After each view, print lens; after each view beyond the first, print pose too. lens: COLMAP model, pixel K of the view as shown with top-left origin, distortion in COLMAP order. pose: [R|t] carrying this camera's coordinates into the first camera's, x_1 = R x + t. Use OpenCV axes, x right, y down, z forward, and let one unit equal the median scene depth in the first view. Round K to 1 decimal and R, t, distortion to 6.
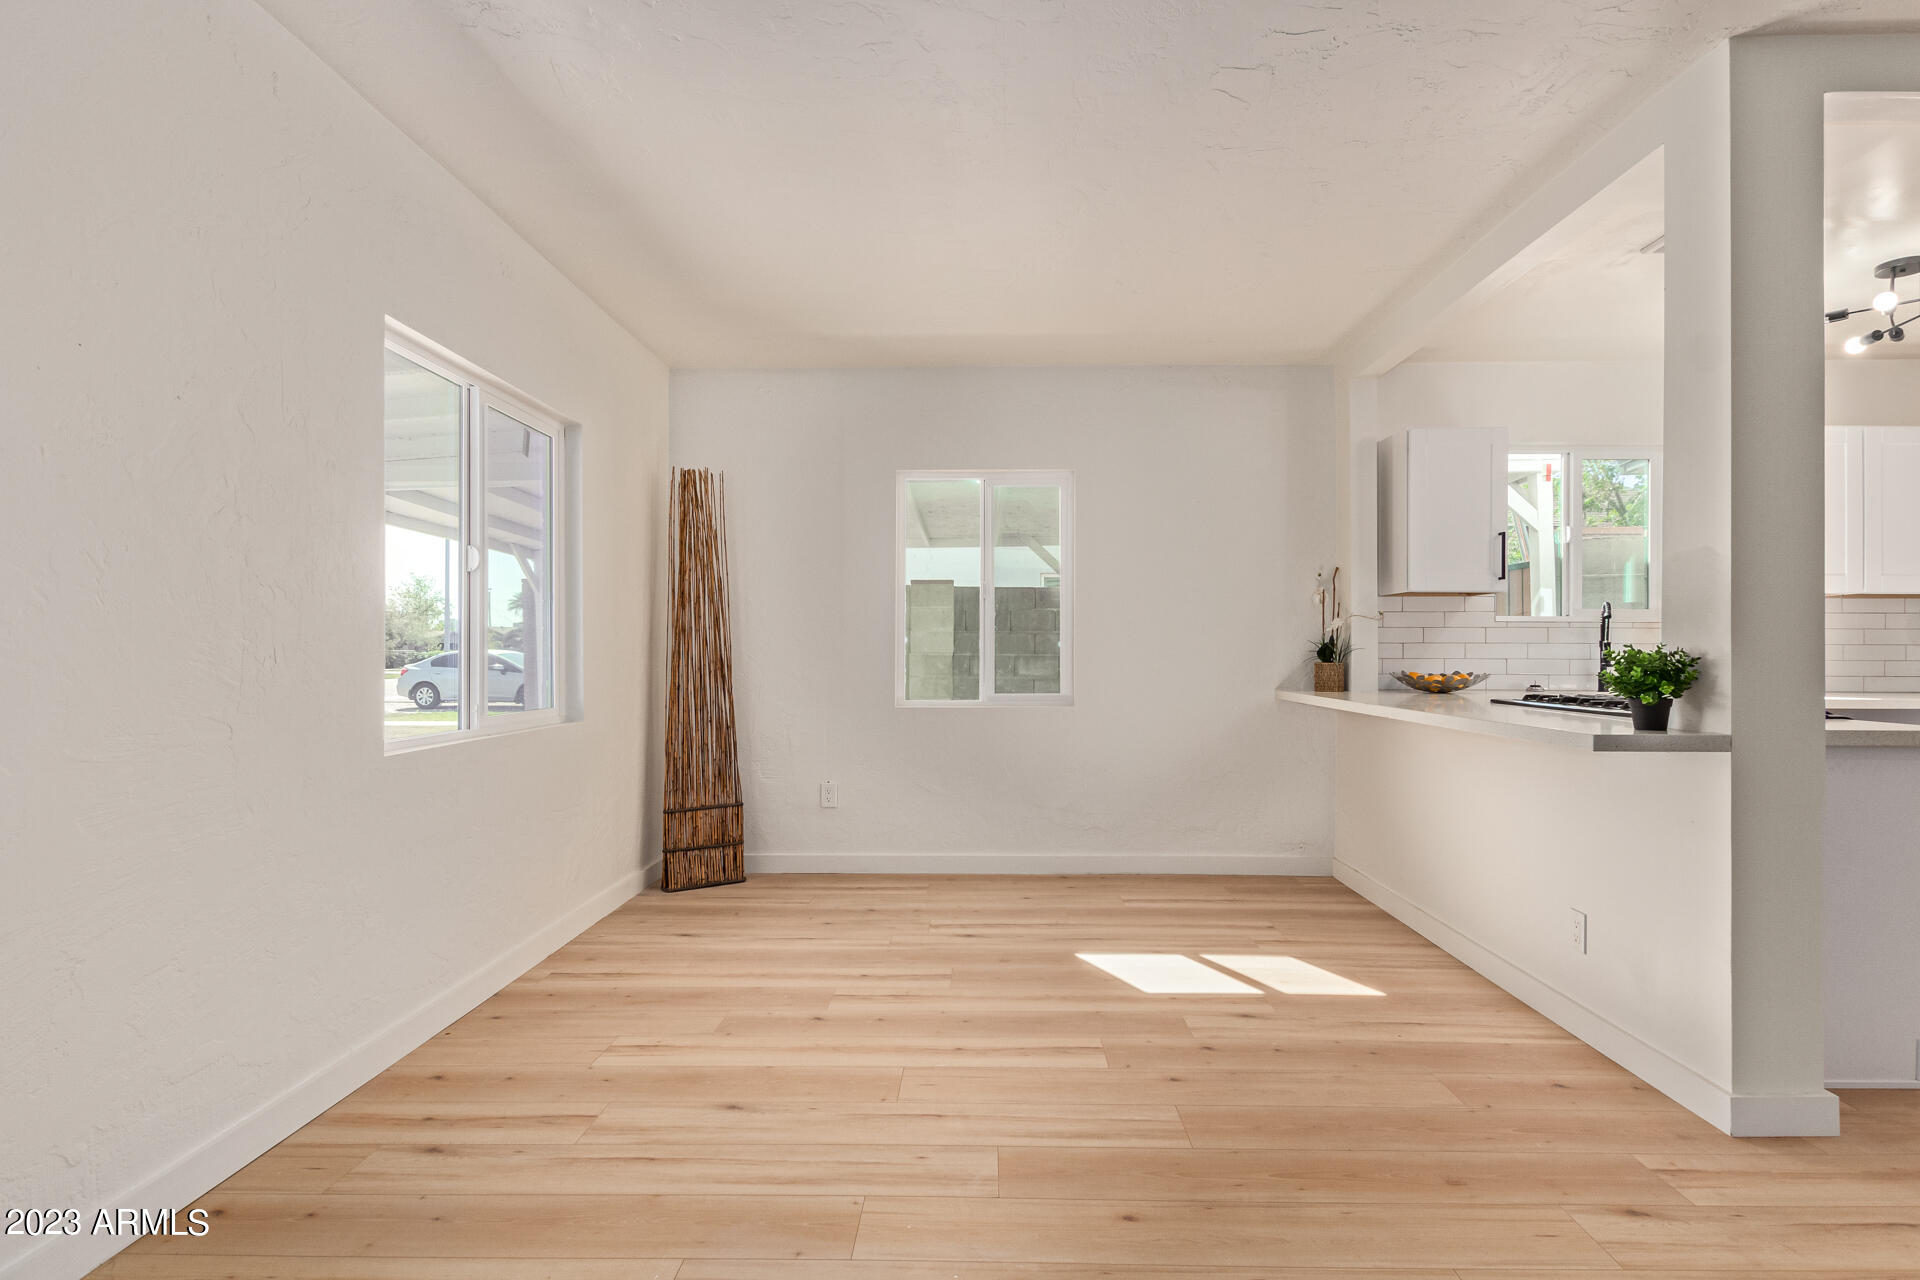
lens RADIAL K [[914.9, 0, 970.6], [0, 914.9, 647.5], [0, 0, 1]] dist [0.002257, -0.001161]
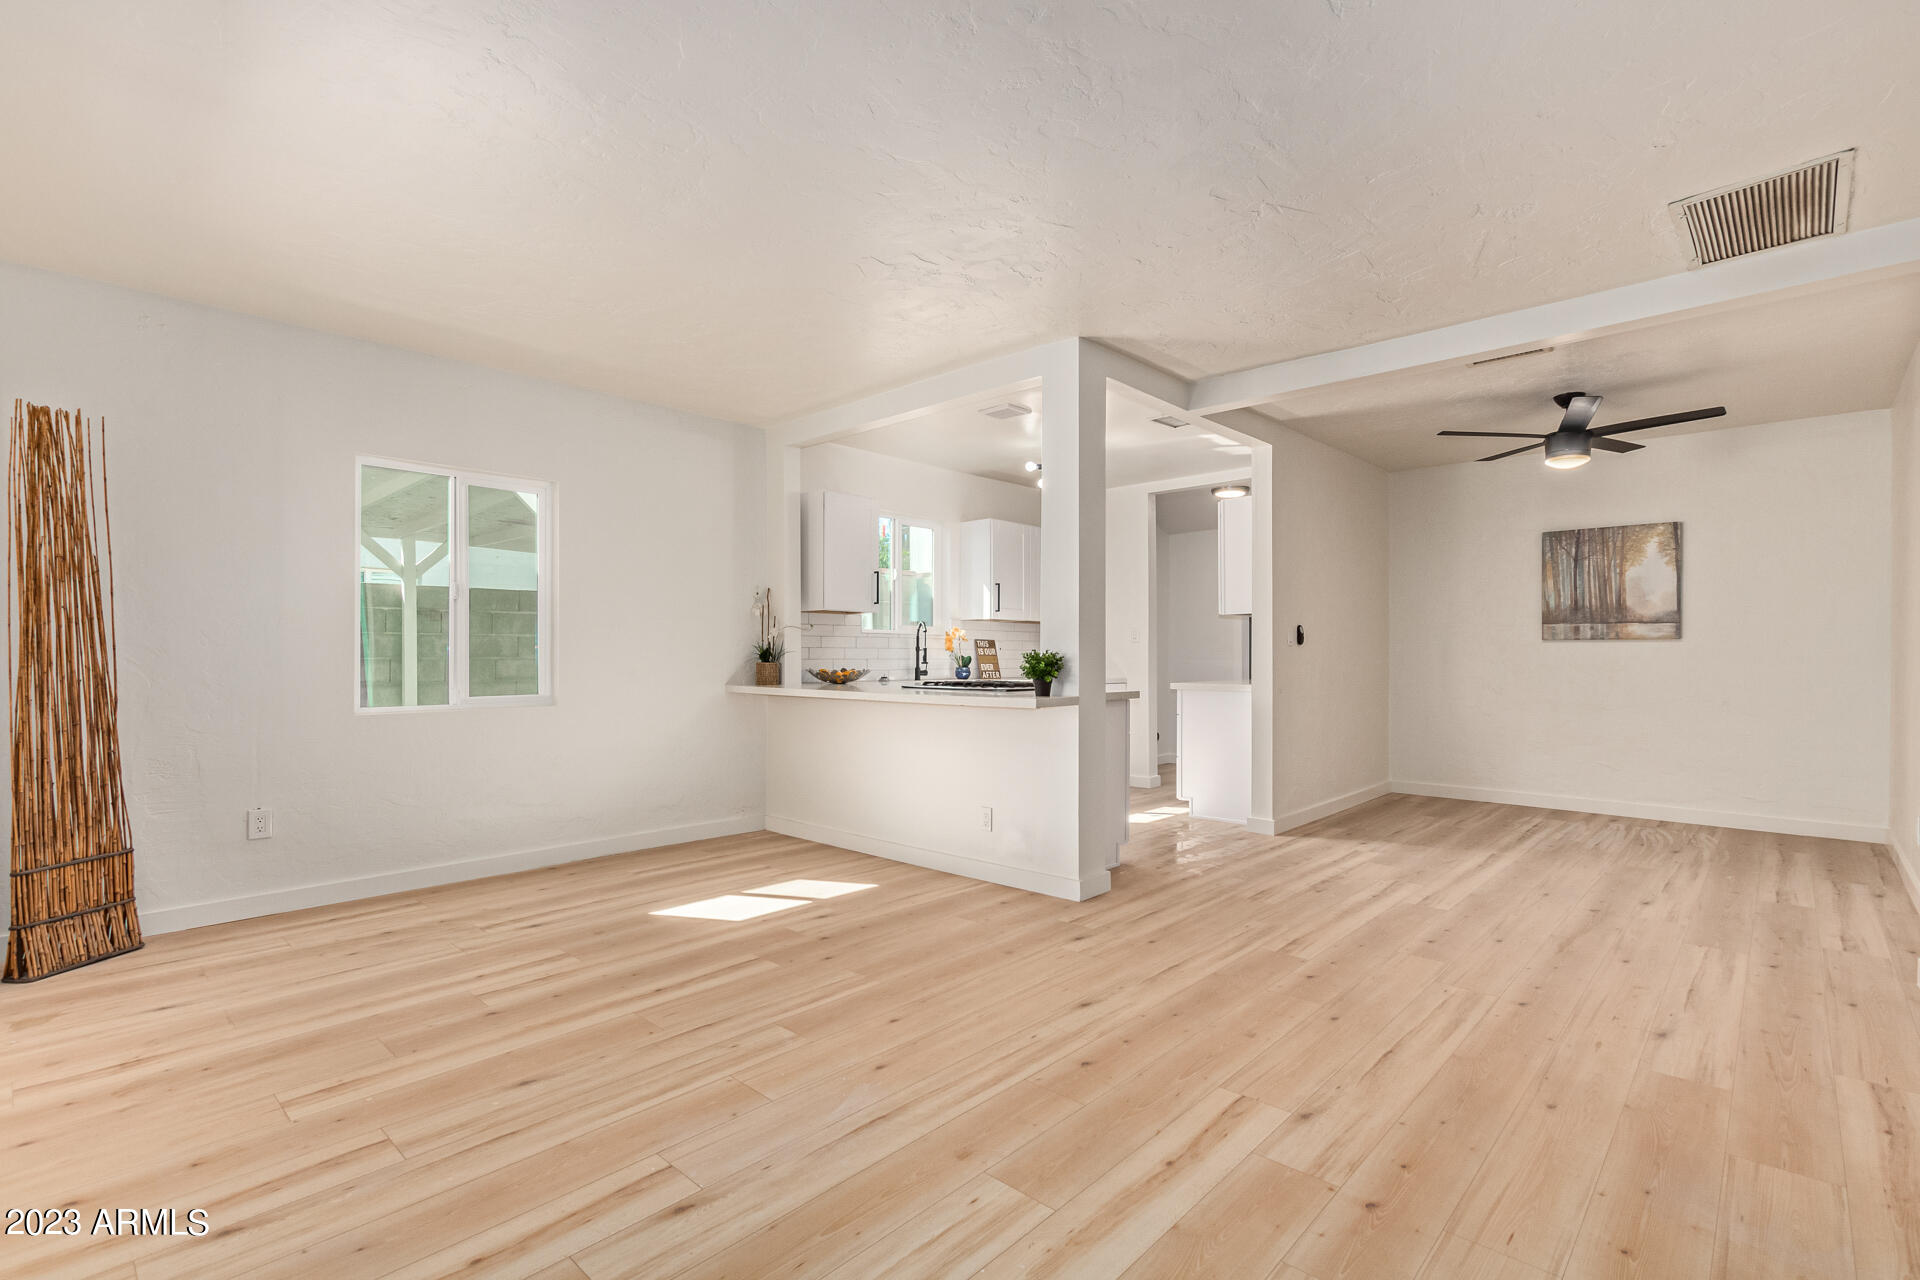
lens RADIAL K [[880.6, 0, 974.0], [0, 880.6, 653.9], [0, 0, 1]] dist [0.007525, -0.004640]
pose [[0.658391, 0.001006, 0.752675, -0.467005], [-0.003427, 0.999993, 0.001660, 0.001646], [-0.752668, -0.003673, 0.658390, -0.041435]]
